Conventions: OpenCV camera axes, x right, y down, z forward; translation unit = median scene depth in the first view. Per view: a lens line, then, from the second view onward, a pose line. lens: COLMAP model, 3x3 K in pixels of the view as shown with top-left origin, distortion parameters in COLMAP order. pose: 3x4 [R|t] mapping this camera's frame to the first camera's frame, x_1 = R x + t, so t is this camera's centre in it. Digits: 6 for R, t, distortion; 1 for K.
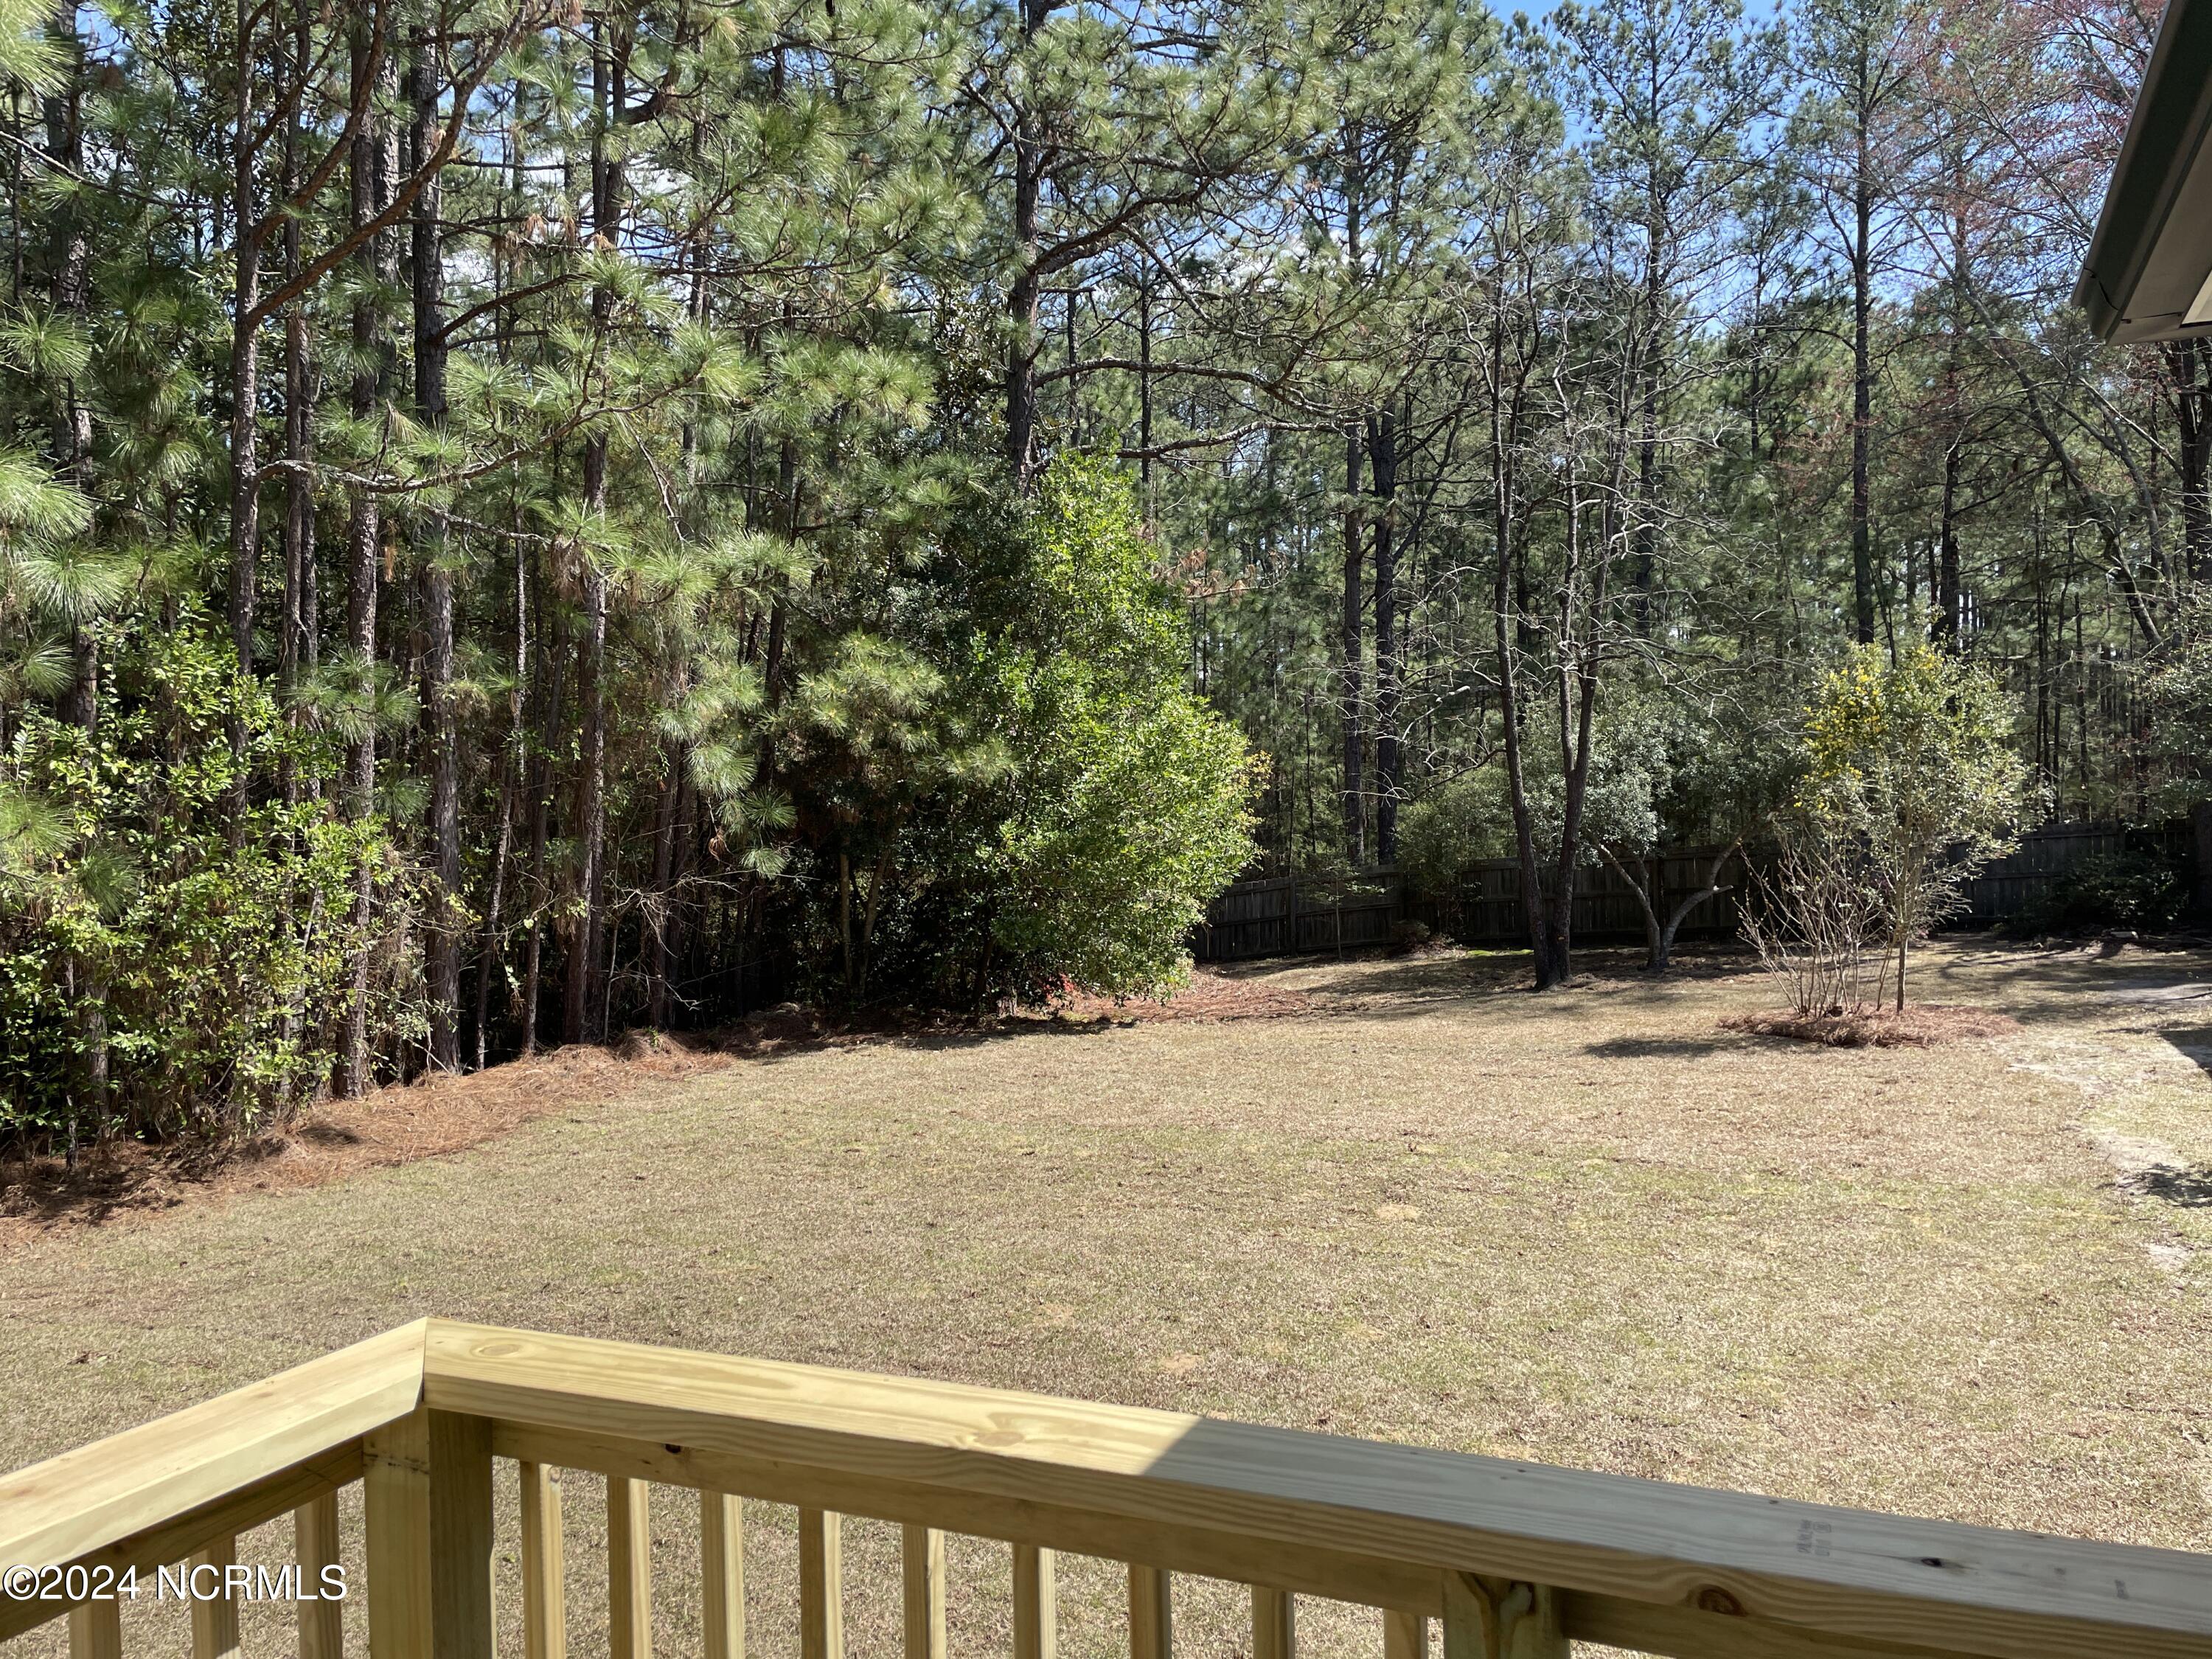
lens RADIAL K [[1610.7, 0, 1106.0], [0, 1610.7, 829.5], [0, 0, 1]] dist [0.001463, -0.000437]
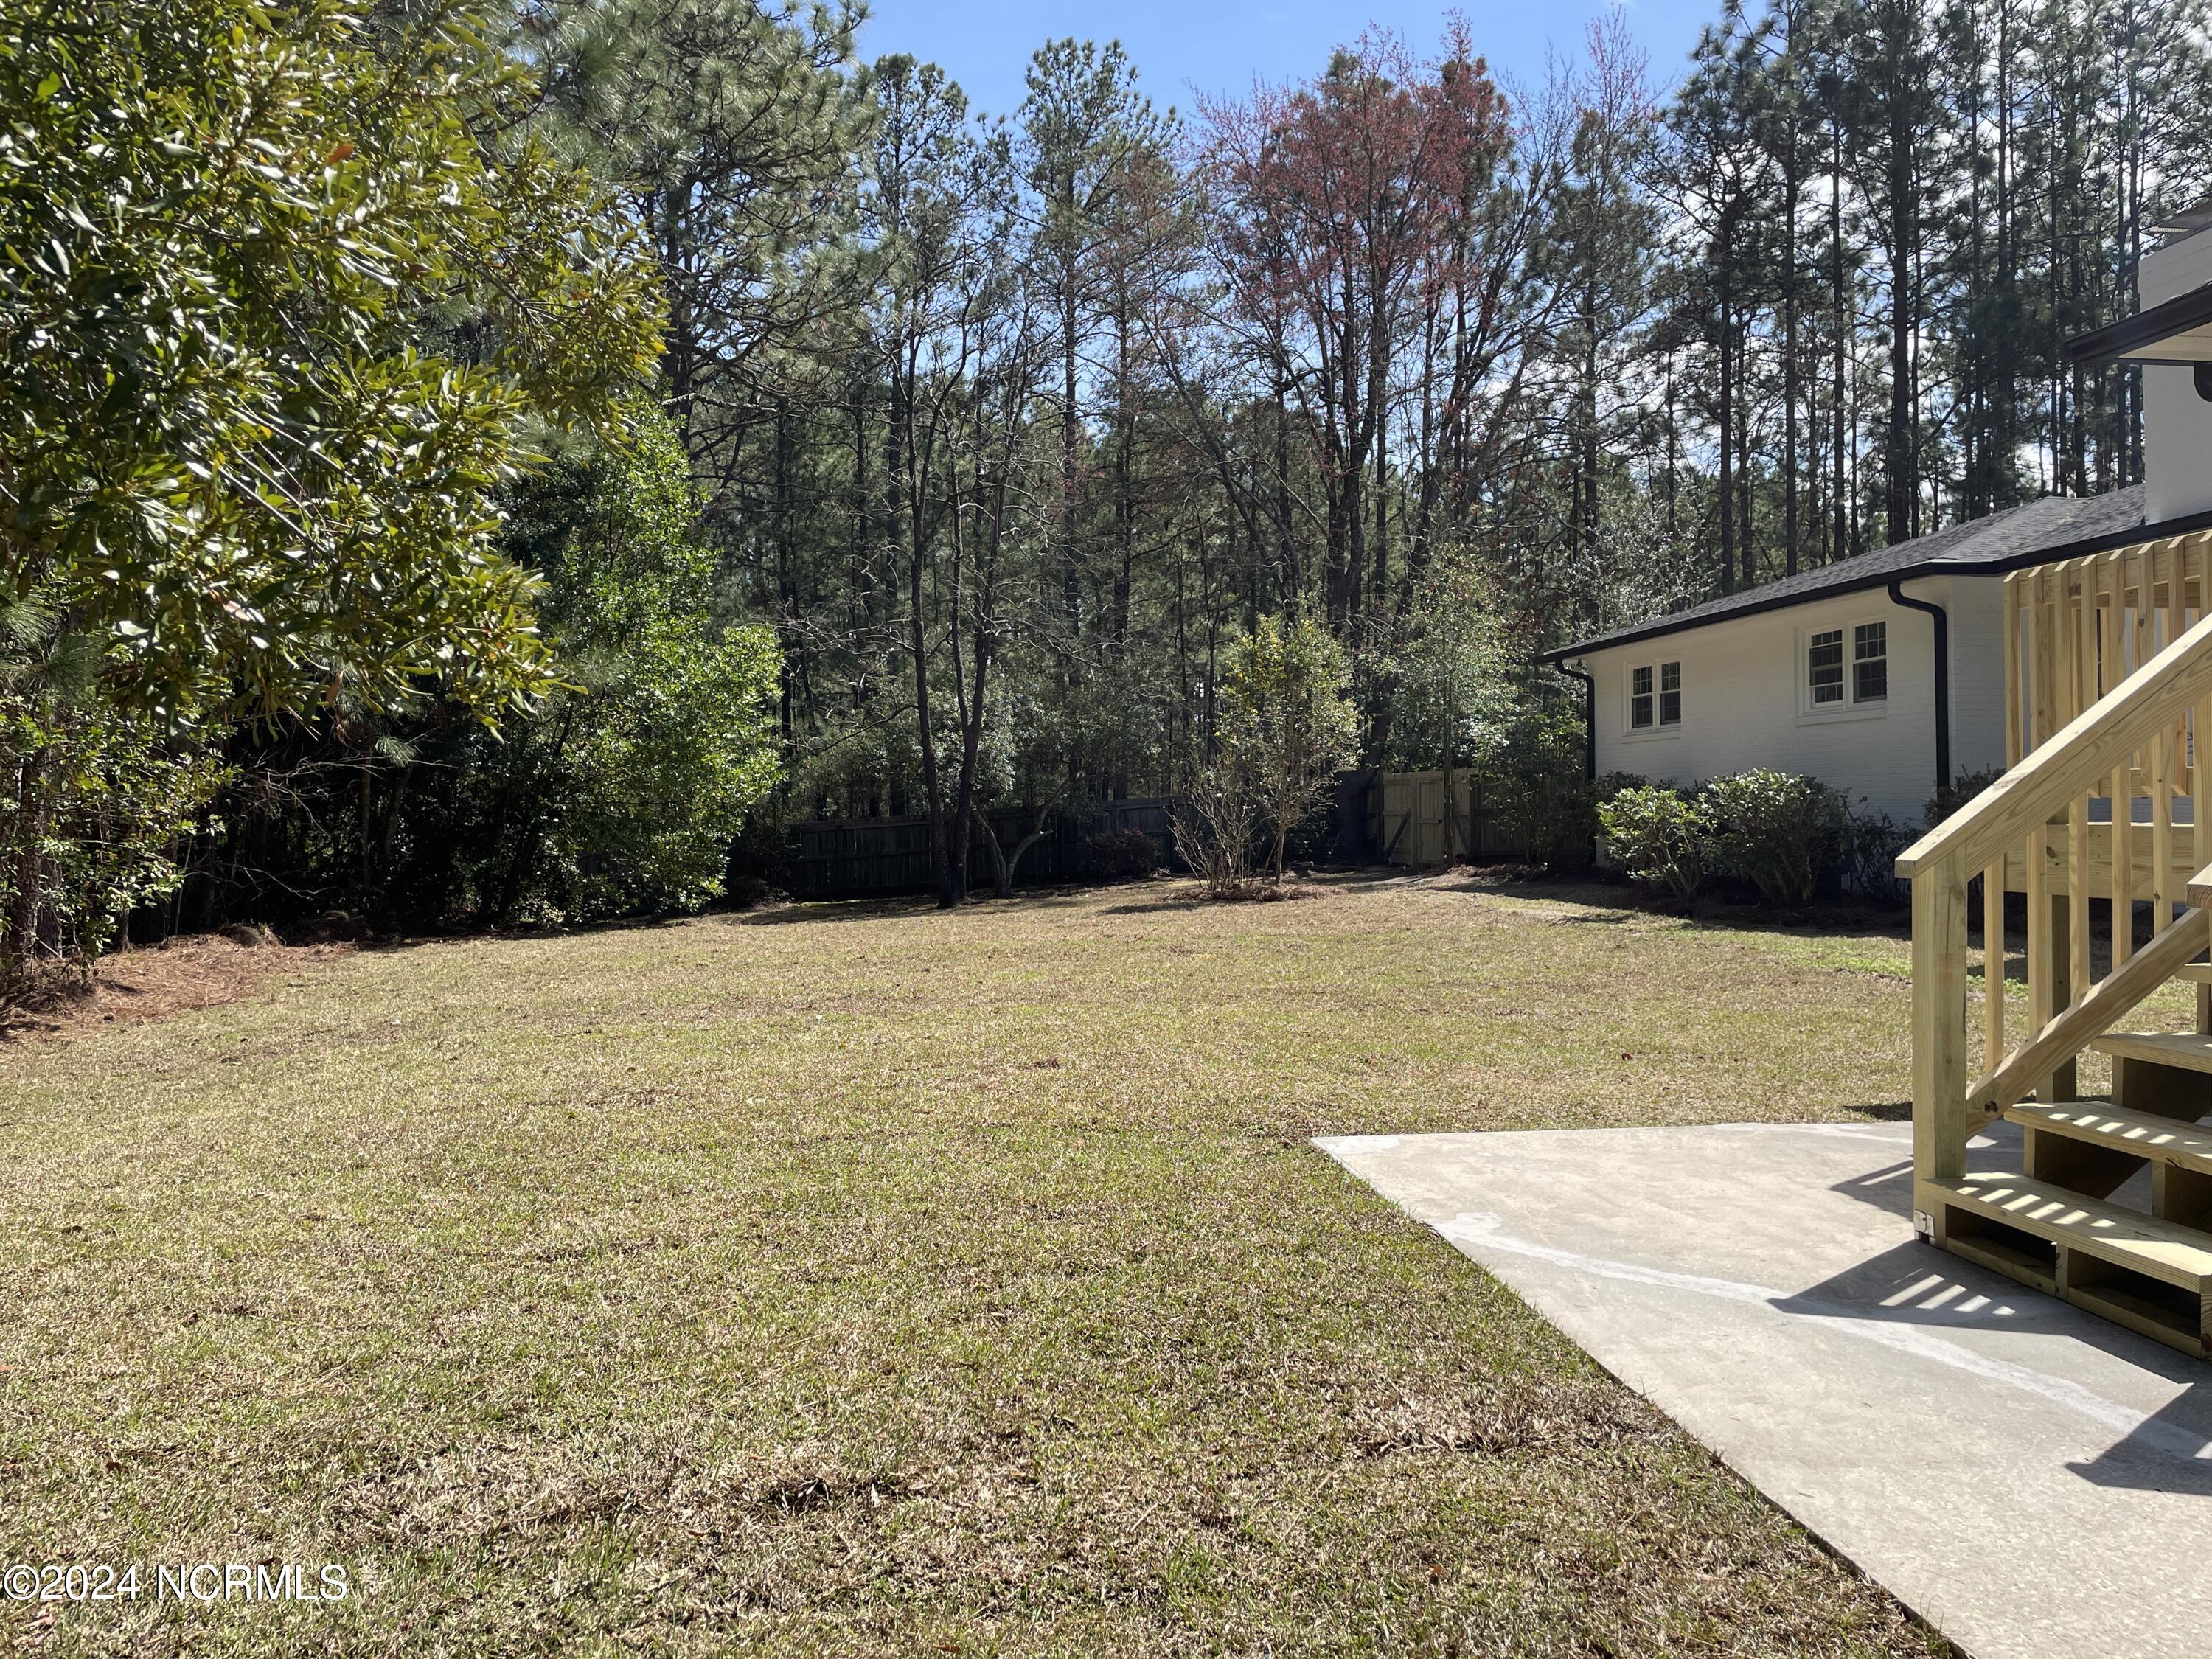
lens RADIAL K [[1610.7, 0, 1106.0], [0, 1610.7, 829.5], [0, 0, 1]] dist [0.001463, -0.000437]
pose [[0.836733, 0.005832, 0.547579, -0.363462], [0.006711, 0.999759, -0.020902, 0.087363], [-0.547569, 0.021164, 0.836493, -0.071851]]
